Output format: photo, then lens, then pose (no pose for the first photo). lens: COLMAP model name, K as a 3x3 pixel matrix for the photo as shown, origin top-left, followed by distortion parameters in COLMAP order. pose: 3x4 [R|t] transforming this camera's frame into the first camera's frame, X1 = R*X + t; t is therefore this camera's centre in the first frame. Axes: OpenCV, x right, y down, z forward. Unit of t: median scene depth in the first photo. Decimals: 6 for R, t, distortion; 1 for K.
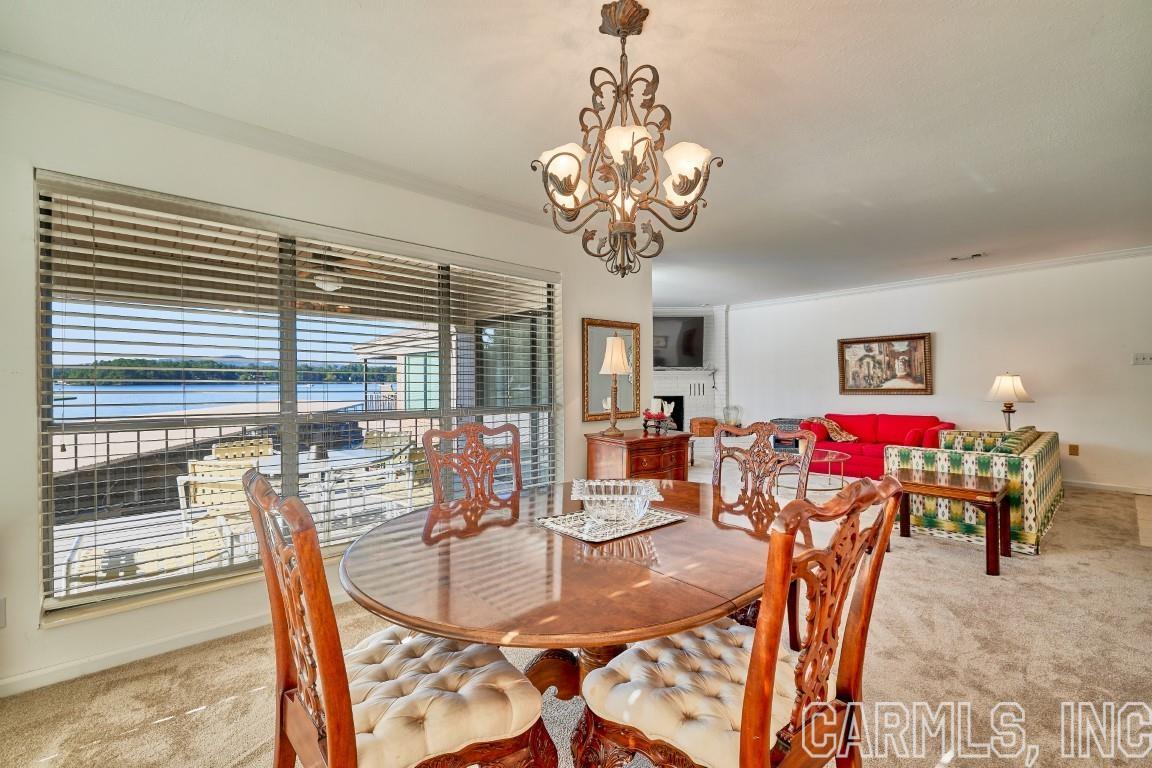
lens RADIAL K [[495.8, 0, 578.0], [0, 495.8, 382.6], [0, 0, 1]] dist [0.007502, -0.000333]
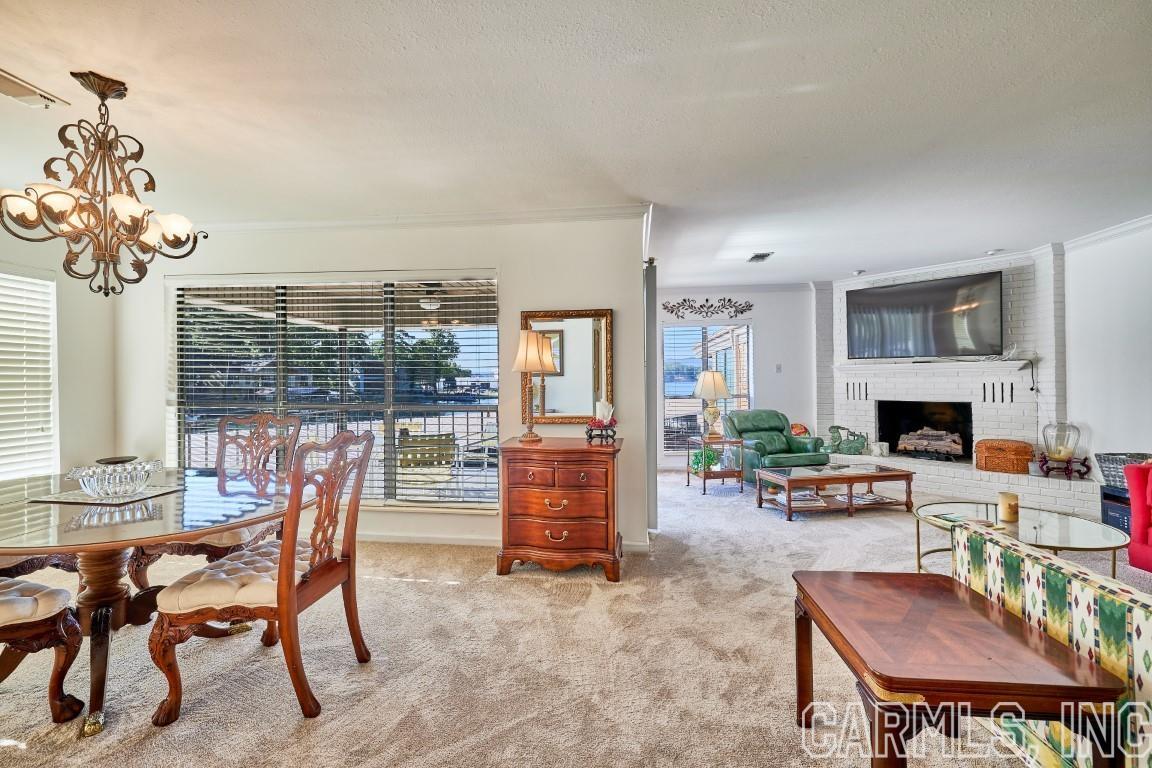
lens RADIAL K [[495.8, 0, 576.0], [0, 495.8, 379.0], [0, 0, 1]] dist [0.007502, -0.000333]
pose [[0.661473, -0.002864, -0.749964, 0.735525], [0.000795, 0.999995, -0.003117, -0.001410], [0.749969, 0.001466, 0.661471, 0.437941]]
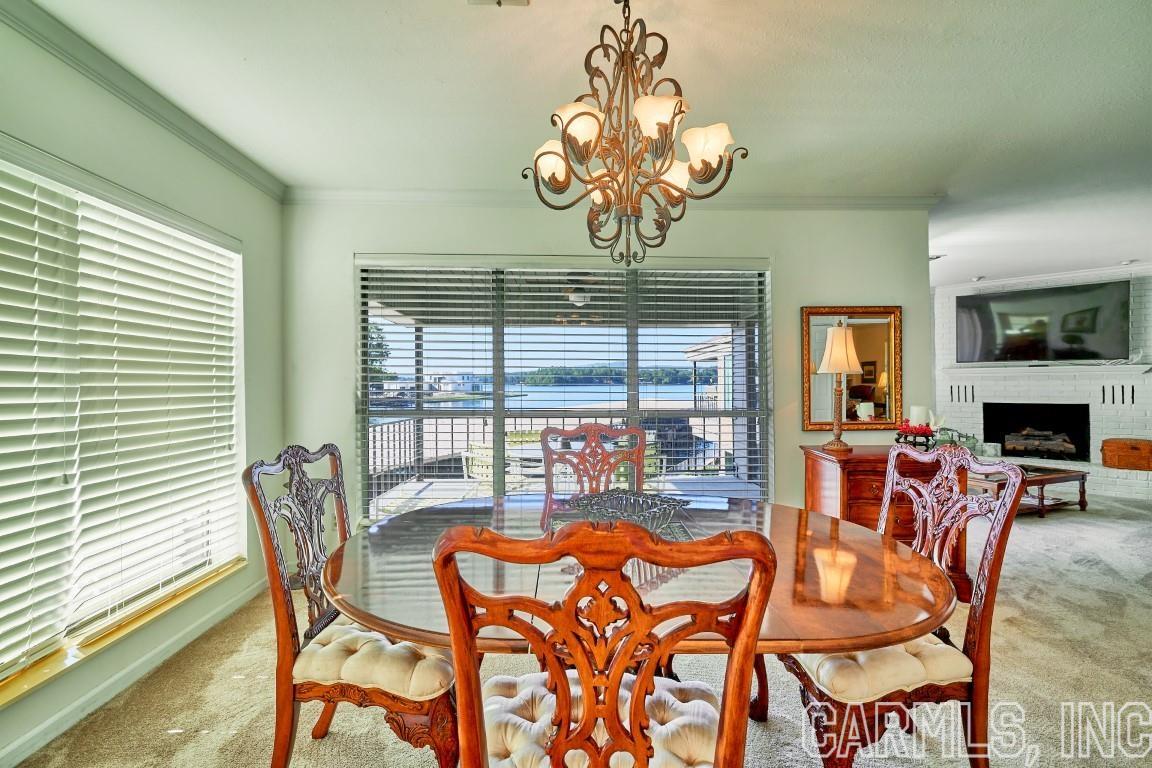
lens RADIAL K [[495.8, 0, 578.5], [0, 495.8, 383.0], [0, 0, 1]] dist [0.007502, -0.000333]
pose [[0.765583, -0.002128, -0.643333, 0.249001], [0.001039, 0.999997, -0.002073, -0.000448], [0.643336, 0.000919, 0.765583, 0.107843]]
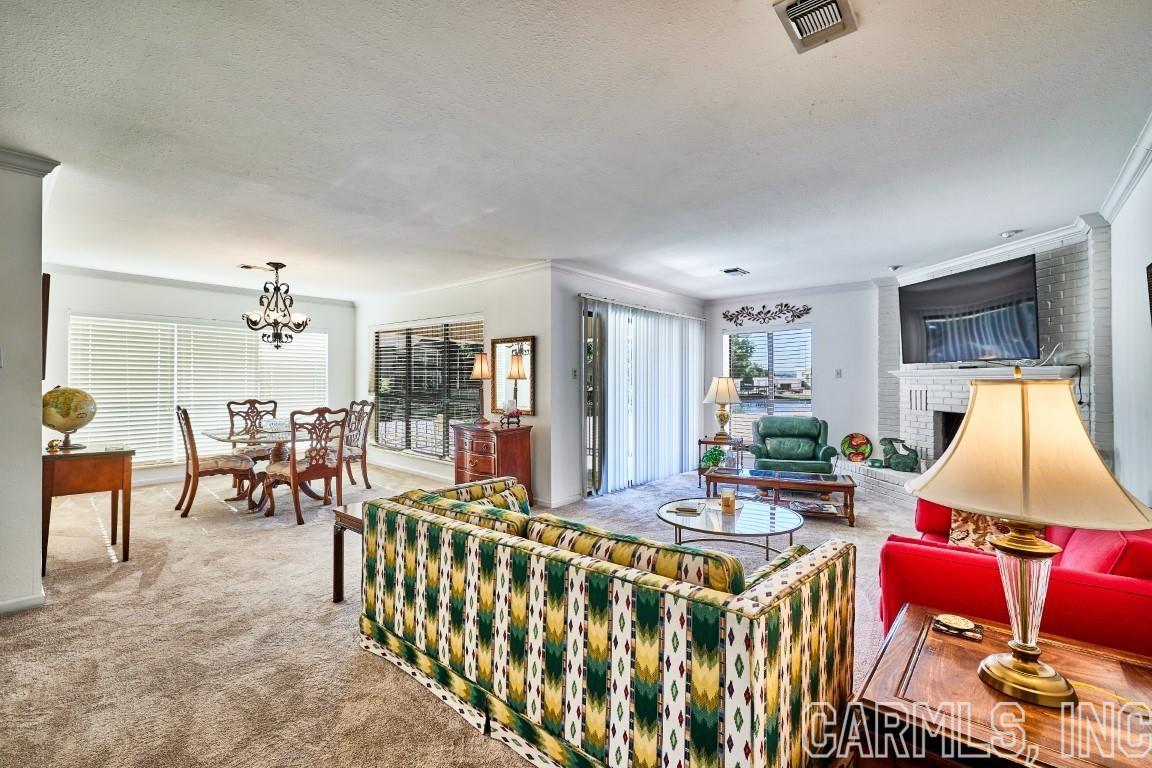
lens RADIAL K [[495.8, 0, 572.2], [0, 495.8, 379.5], [0, 0, 1]] dist [0.007502, -0.000333]
pose [[0.115065, 0.000708, -0.993358, 1.380018], [-0.007012, 0.999975, -0.000099, -0.016396], [0.993333, 0.006976, 0.115067, 1.013640]]
